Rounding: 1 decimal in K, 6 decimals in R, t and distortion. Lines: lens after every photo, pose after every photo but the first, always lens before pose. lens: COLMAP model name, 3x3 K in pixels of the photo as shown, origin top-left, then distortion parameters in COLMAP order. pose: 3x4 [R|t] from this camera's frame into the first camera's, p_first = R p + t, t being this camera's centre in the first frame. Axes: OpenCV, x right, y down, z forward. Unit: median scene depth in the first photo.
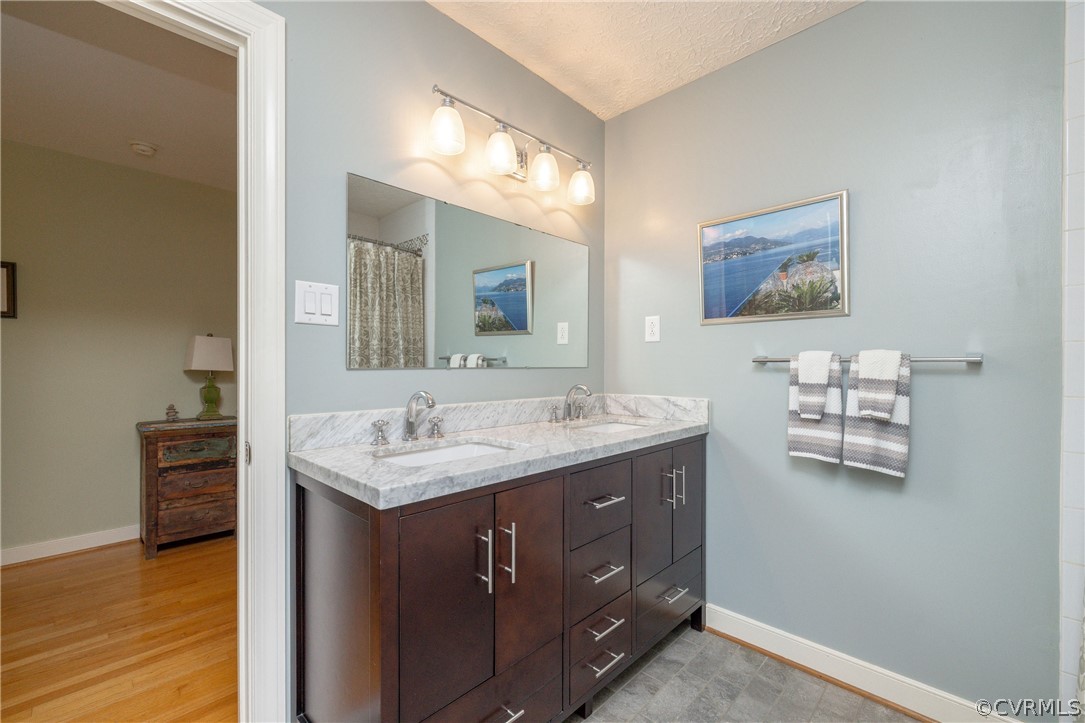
lens RADIAL K [[461.8, 0, 540.3], [0, 461.8, 364.8], [0, 0, 1]] dist [0.000972, -0.000101]
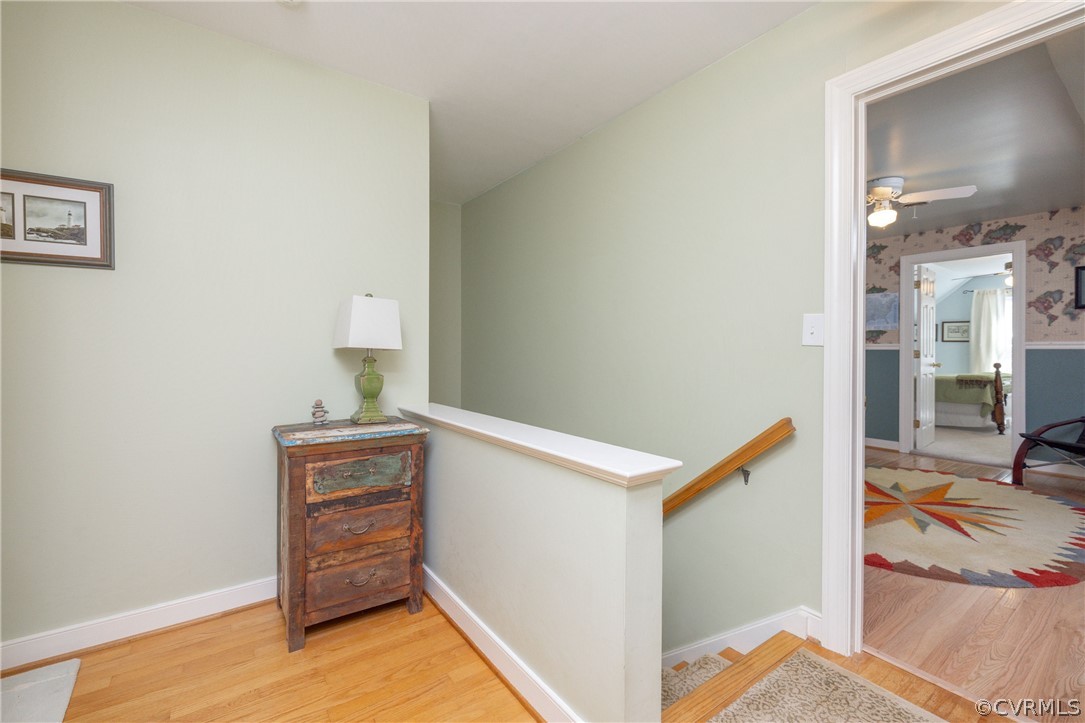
lens RADIAL K [[461.8, 0, 540.2], [0, 461.8, 350.9], [0, 0, 1]] dist [0.000972, -0.000101]
pose [[0.985963, -0.001758, -0.166953, -0.388722], [0.001879, 0.999998, 0.000569, 0.016292], [0.166951, -0.000875, 0.985965, 0.414363]]
